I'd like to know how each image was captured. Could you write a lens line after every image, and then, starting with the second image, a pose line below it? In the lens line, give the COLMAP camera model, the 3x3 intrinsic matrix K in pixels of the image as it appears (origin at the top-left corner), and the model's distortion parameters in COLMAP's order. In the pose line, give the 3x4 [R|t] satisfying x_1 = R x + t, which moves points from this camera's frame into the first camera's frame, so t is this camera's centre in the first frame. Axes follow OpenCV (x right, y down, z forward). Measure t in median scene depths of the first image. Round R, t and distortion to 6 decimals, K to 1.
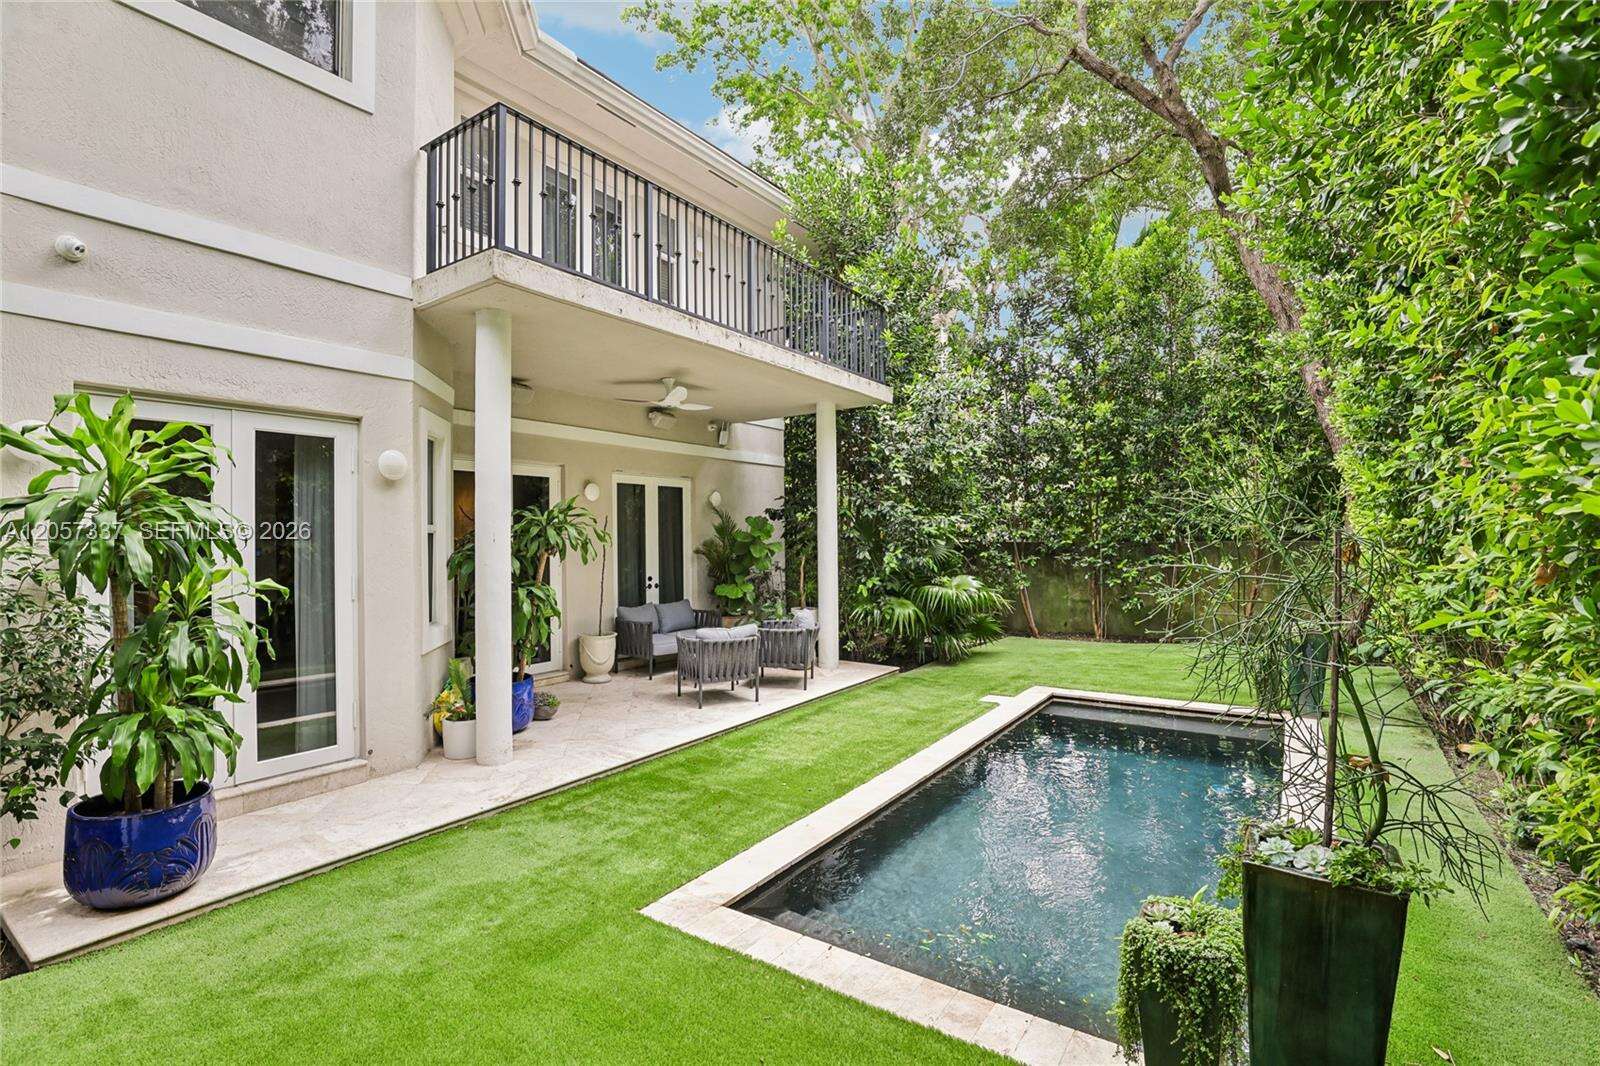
lens RADIAL K [[735.8, 0, 805.8], [0, 735.8, 539.5], [0, 0, 1]] dist [-0.028150, 0.003061]
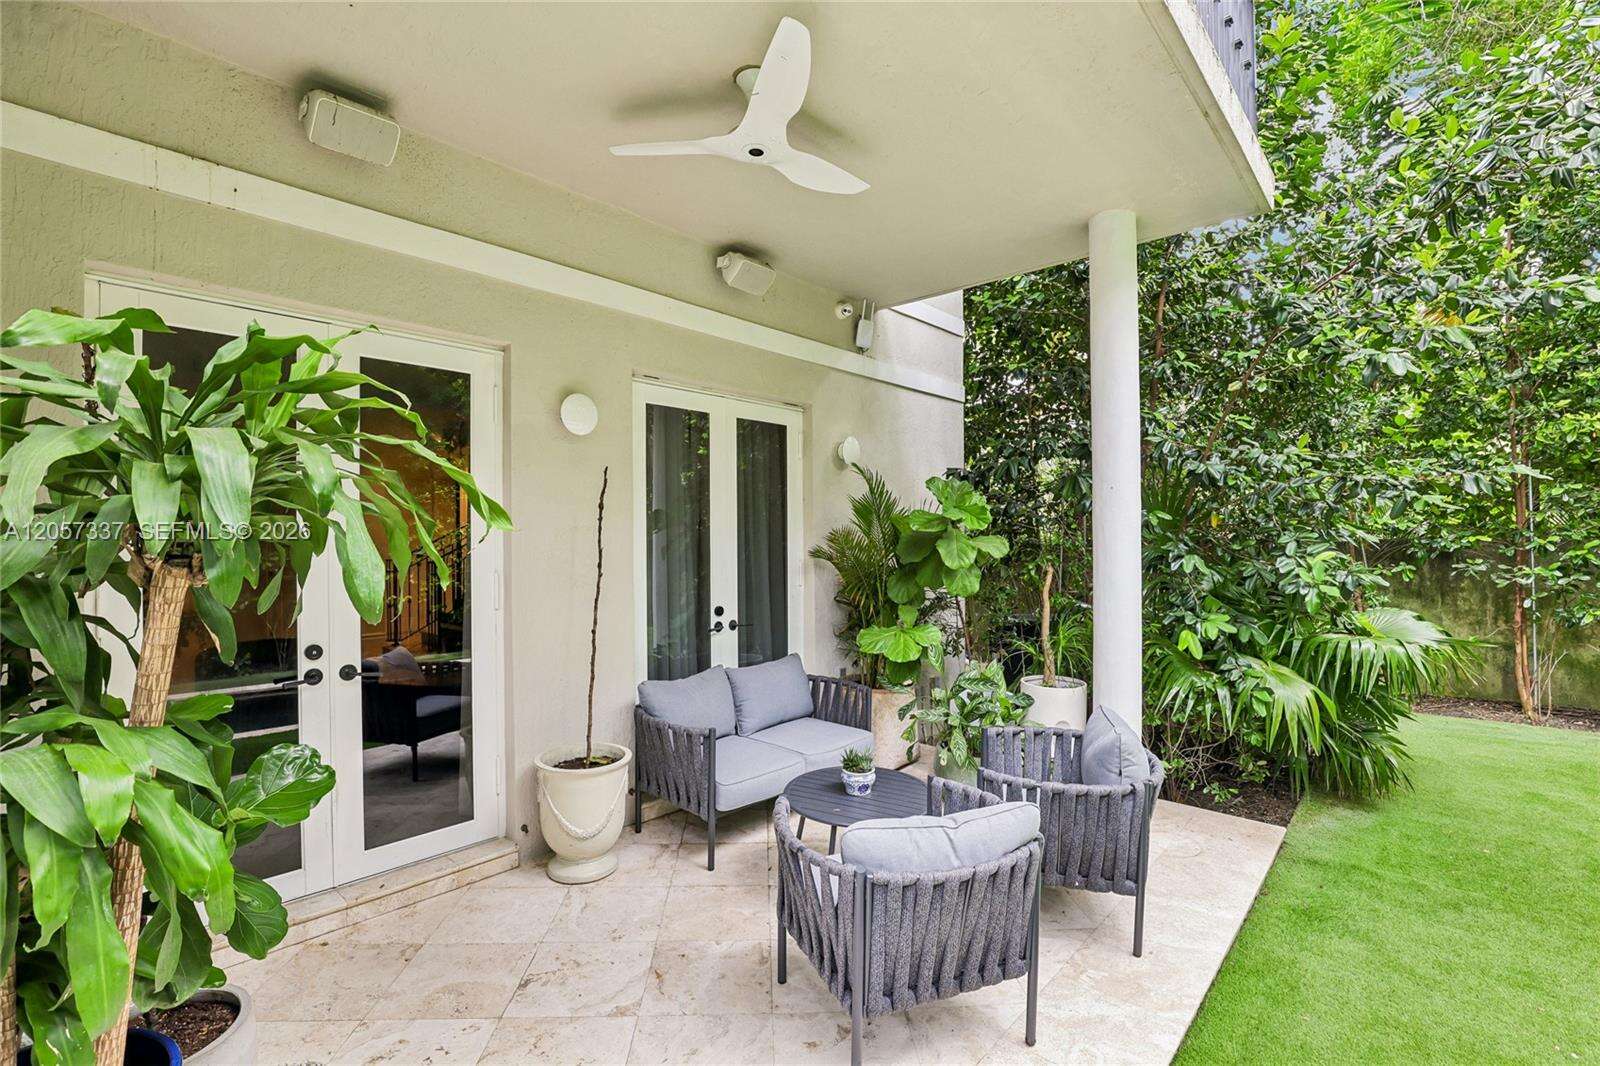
lens RADIAL K [[735.8, 0, 800.4], [0, 735.8, 535.9], [0, 0, 1]] dist [-0.028150, 0.003061]
pose [[0.990693, 0.002864, -0.136087, -0.095639], [-0.003179, 0.999993, -0.002096, 0.005767], [0.136080, 0.002509, 0.990695, 0.536956]]
